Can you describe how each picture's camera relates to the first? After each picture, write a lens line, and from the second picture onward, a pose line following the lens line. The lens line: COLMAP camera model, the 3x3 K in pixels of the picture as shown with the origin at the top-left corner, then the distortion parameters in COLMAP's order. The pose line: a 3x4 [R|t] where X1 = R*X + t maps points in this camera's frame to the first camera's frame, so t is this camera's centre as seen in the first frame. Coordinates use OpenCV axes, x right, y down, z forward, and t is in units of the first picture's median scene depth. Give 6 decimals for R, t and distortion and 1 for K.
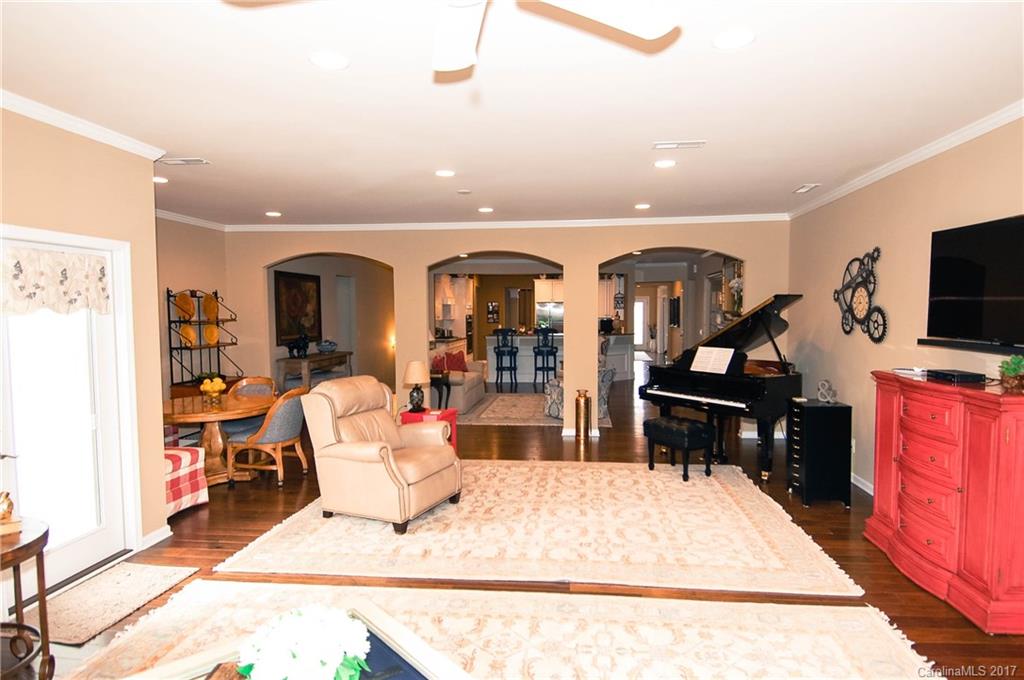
lens RADIAL K [[543.2, 0, 525.1], [0, 543.2, 341.6], [0, 0, 1]] dist [0.020873, -0.000768]
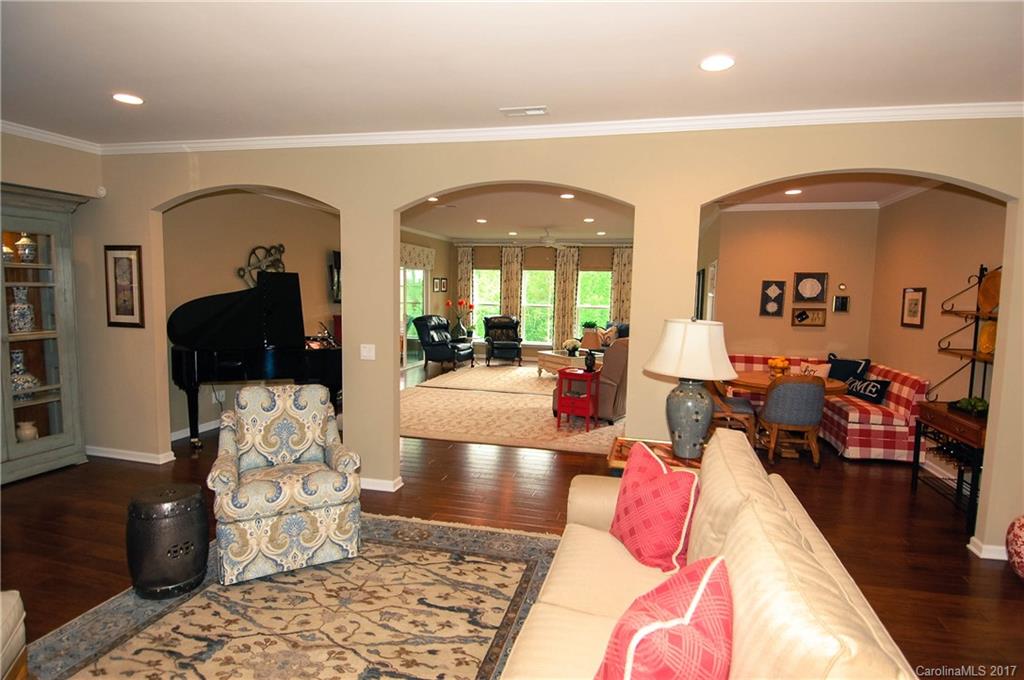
lens RADIAL K [[543.2, 0, 525.1], [0, 543.2, 341.6], [0, 0, 1]] dist [0.020873, -0.000768]
pose [[-0.989787, -0.025142, 0.140318, -0.237087], [-0.004634, 0.989479, 0.144605, -0.124166], [-0.142478, 0.142478, -0.979490, 2.372982]]
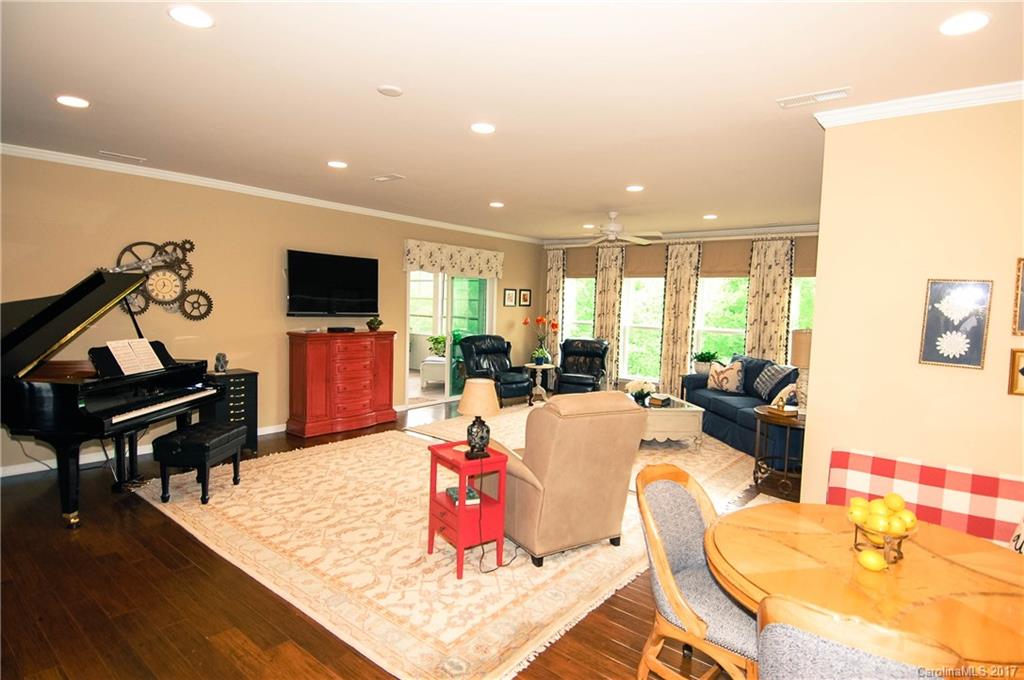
lens RADIAL K [[543.2, 0, 525.1], [0, 543.2, 341.6], [0, 0, 1]] dist [0.020873, -0.000768]
pose [[-0.836524, -0.055699, 0.545092, -0.620962], [0.006822, 0.993684, 0.112007, -0.079444], [-0.547888, 0.097415, -0.830860, 1.579356]]
